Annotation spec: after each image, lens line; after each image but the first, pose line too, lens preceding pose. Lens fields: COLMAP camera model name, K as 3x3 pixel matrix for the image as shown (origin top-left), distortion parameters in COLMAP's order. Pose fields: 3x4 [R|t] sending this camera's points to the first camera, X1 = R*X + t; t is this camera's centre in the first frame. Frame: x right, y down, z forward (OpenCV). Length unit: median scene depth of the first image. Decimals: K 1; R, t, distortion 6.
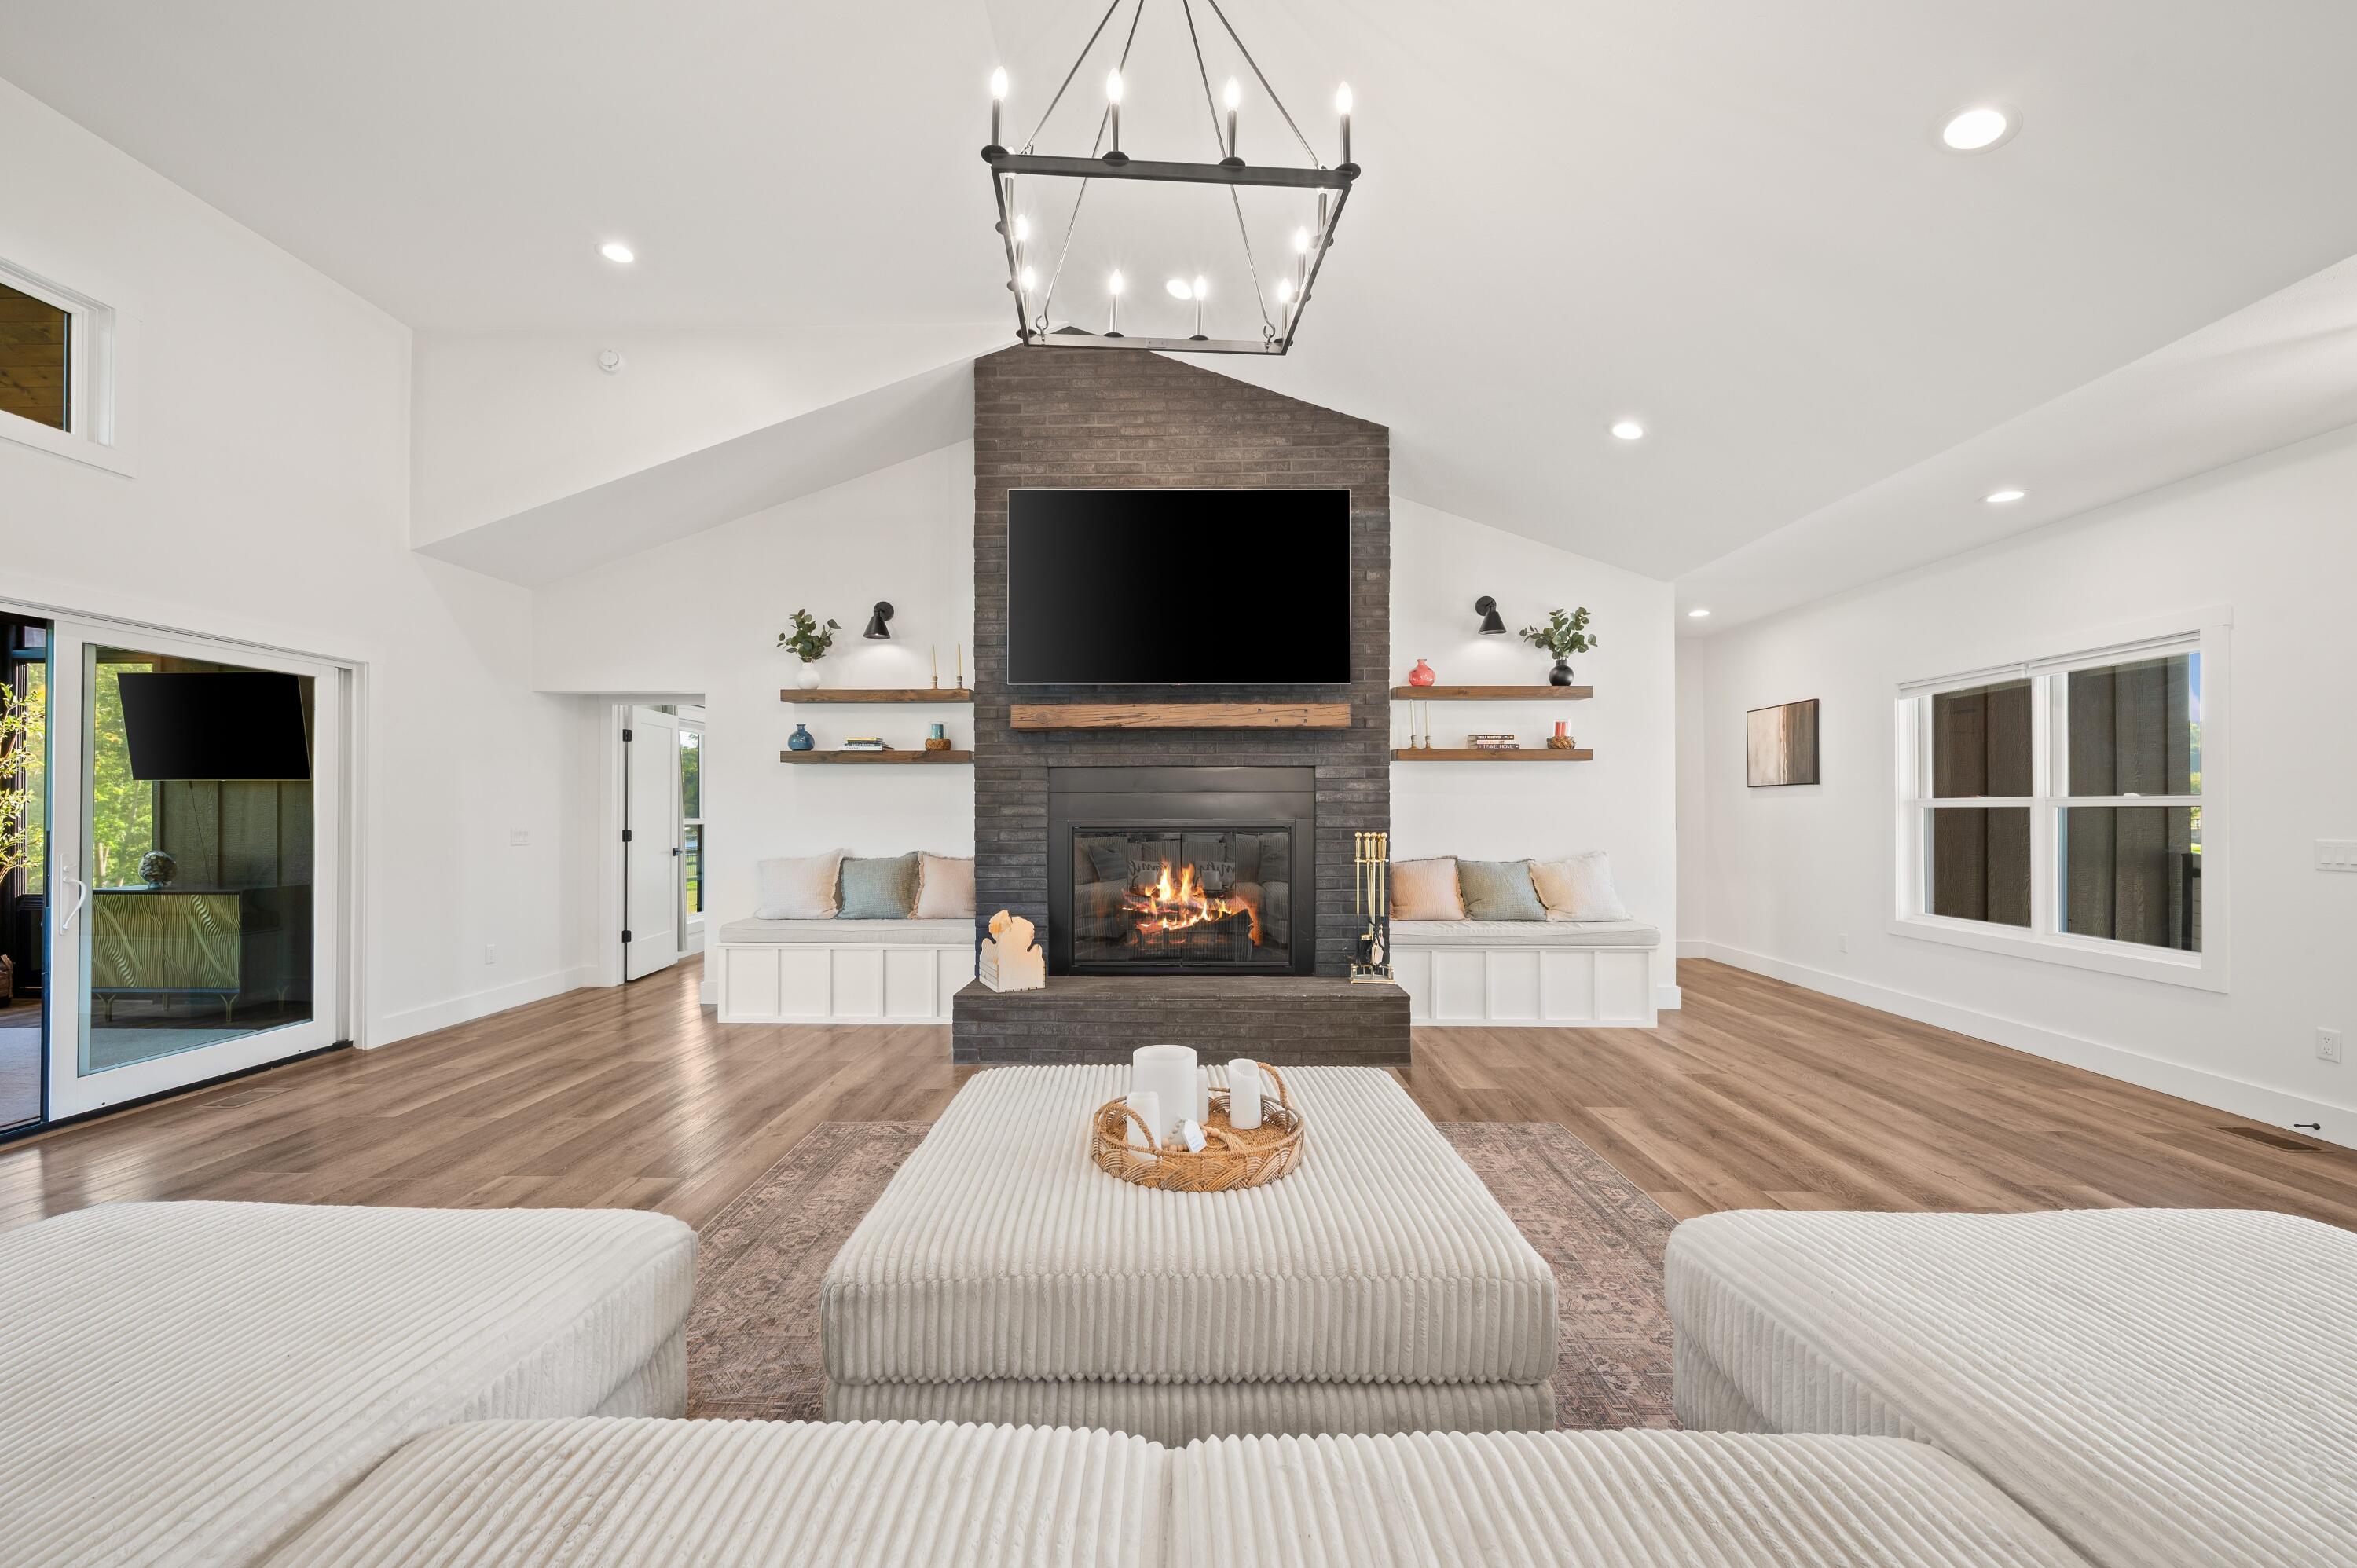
lens RADIAL K [[944.6, 0, 1174.4], [0, 944.6, 802.7], [0, 0, 1]] dist [-0.000273, 0.000019]
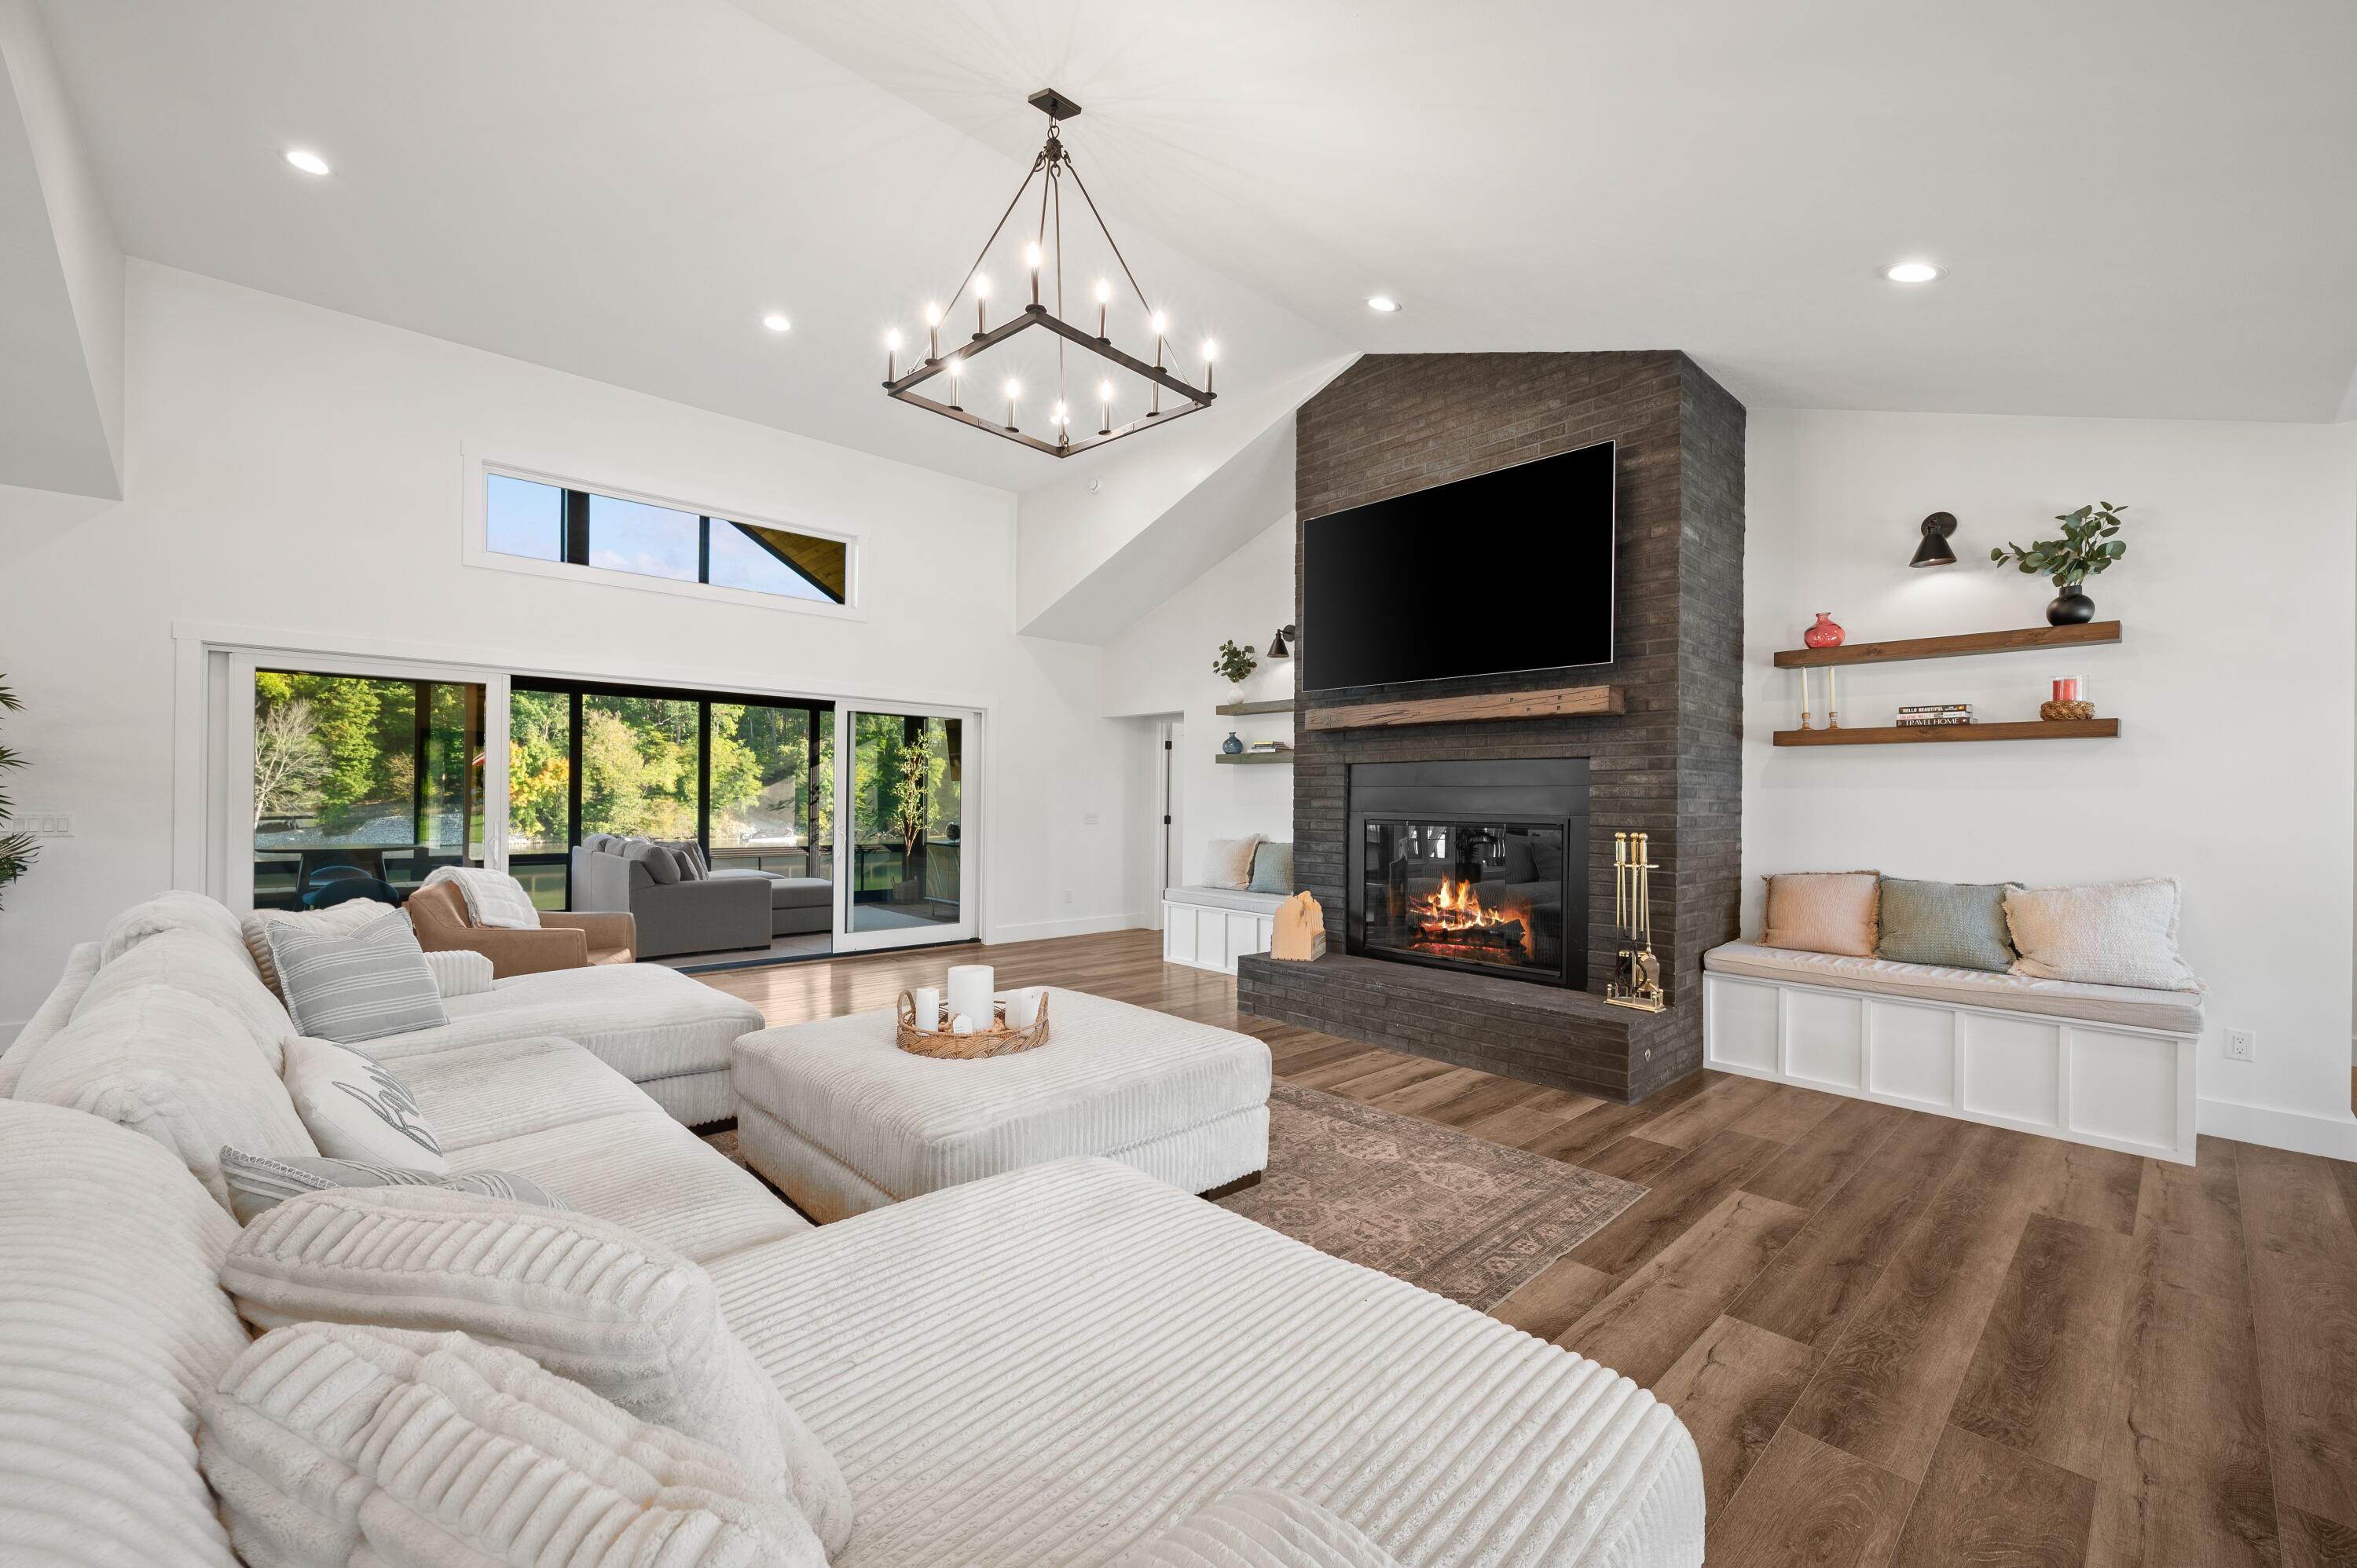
lens RADIAL K [[944.6, 0, 1170.2], [0, 944.6, 797.4], [0, 0, 1]] dist [-0.000273, 0.000019]
pose [[0.692150, 0.006074, -0.721728, 0.502252], [-0.007014, 0.999974, 0.001689, 0.000895], [0.721719, 0.003893, 0.692175, 0.093037]]
